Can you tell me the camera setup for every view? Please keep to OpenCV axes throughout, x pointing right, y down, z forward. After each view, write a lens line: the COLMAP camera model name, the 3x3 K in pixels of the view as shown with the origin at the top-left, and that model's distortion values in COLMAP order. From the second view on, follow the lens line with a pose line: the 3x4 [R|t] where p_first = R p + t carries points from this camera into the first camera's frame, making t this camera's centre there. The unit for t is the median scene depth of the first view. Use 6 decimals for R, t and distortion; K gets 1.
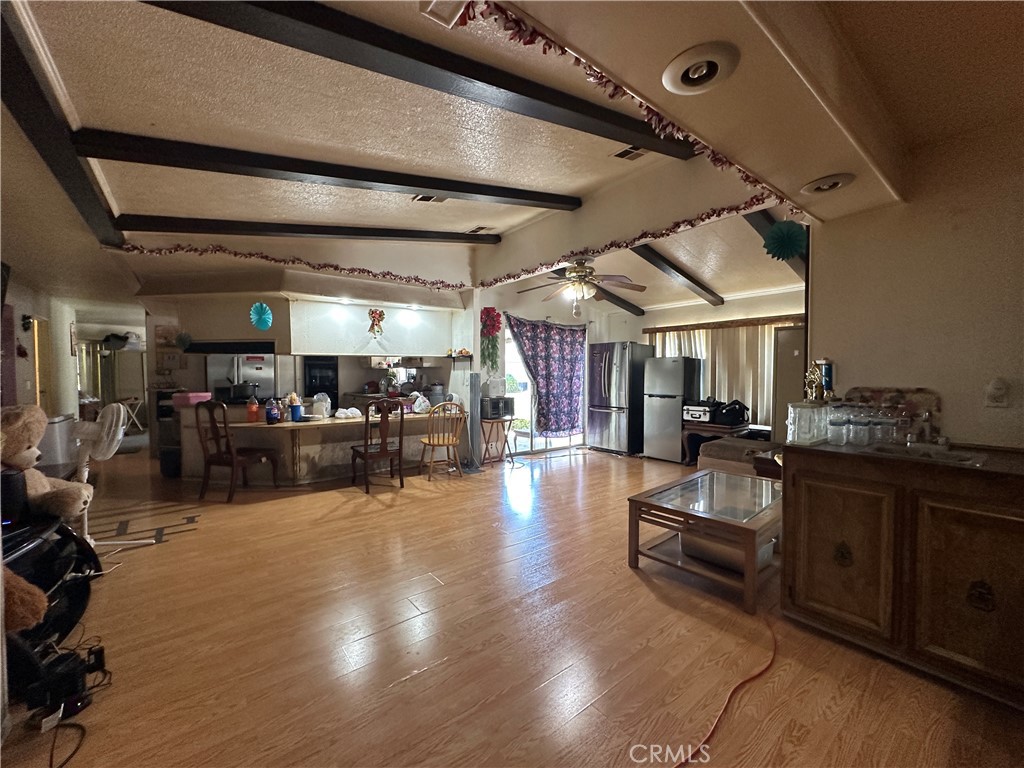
lens RADIAL K [[407.7, 0, 515.2], [0, 407.7, 387.0], [0, 0, 1]] dist [-0.000550, 0.000933]
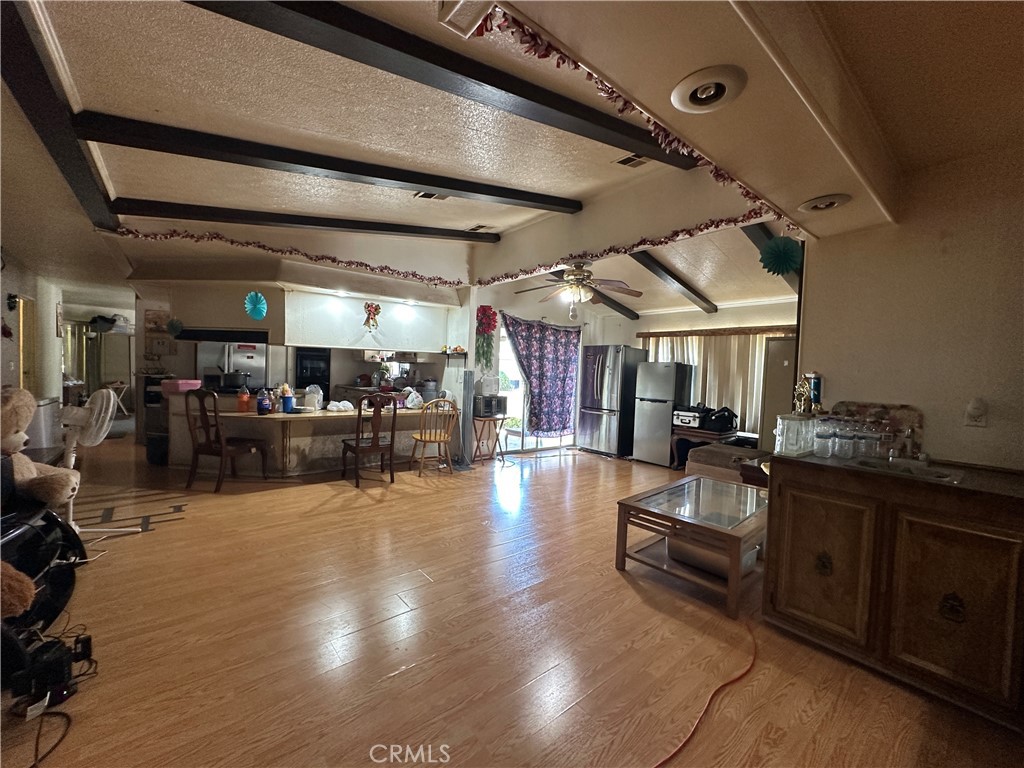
lens RADIAL K [[407.7, 0, 515.0], [0, 407.7, 386.6], [0, 0, 1]] dist [-0.000550, 0.000933]
pose [[0.999054, 0.037787, 0.021510, -0.009381], [-0.037910, 0.999267, 0.005333, -0.007644], [-0.021293, -0.006144, 0.999754, -0.007036]]
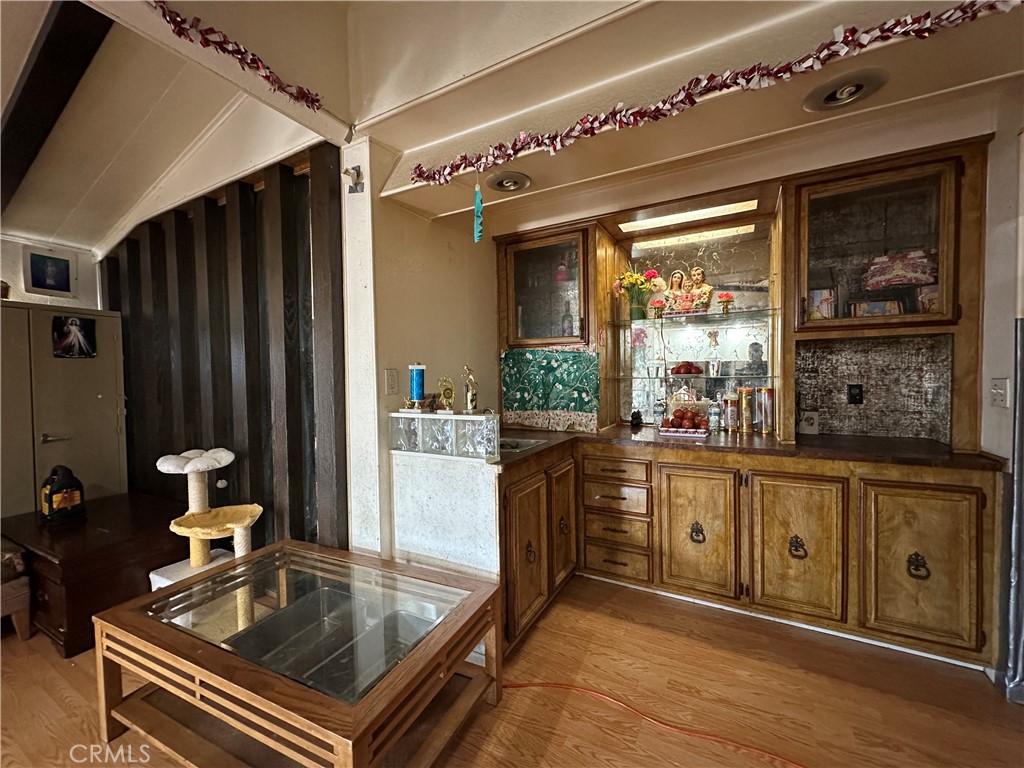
lens RADIAL K [[407.7, 0, 511.7], [0, 407.7, 384.4], [0, 0, 1]] dist [-0.000550, 0.000933]
pose [[-0.382935, -0.012584, 0.923689, -0.075077], [0.052023, 0.998027, 0.035164, -0.030402], [-0.922309, 0.061519, -0.381525, 0.802960]]
